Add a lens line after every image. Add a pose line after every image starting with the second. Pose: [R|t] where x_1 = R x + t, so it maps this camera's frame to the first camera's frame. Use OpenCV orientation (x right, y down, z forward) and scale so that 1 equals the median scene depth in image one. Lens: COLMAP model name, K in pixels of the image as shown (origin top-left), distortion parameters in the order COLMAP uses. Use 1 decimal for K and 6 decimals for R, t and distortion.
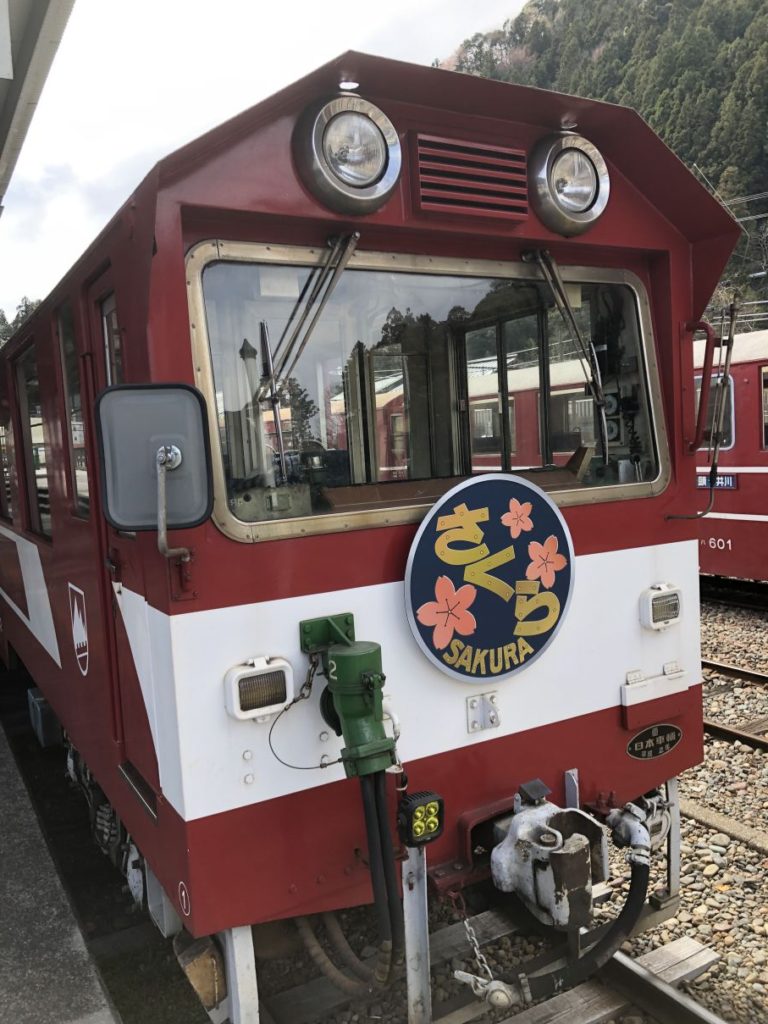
lens RADIAL K [[833.6, 0, 382.3], [0, 833.6, 515.5], [0, 0, 1]] dist [0.006878, -0.014703]
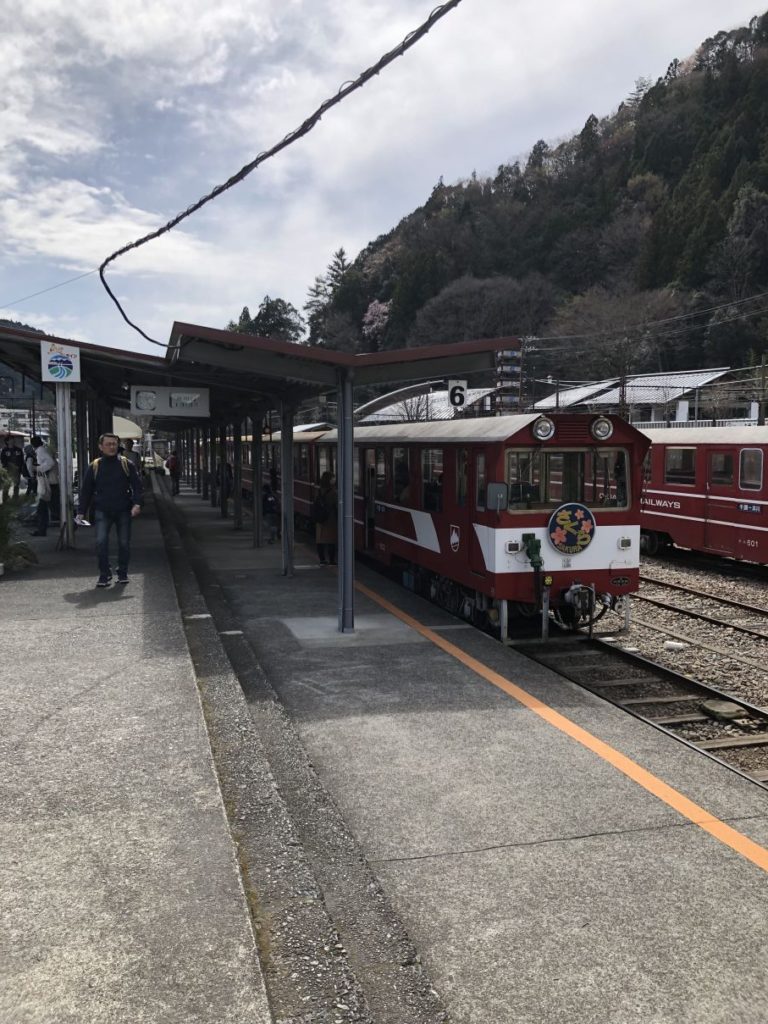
lens RADIAL K [[833.6, 0, 353.8], [0, 833.6, 492.0], [0, 0, 1]] dist [0.006878, -0.014703]
pose [[0.960177, 0.068274, -0.270923, 0.197191], [-0.073453, 0.997258, -0.009012, 0.011193], [0.269565, 0.028553, 0.962559, -3.072025]]
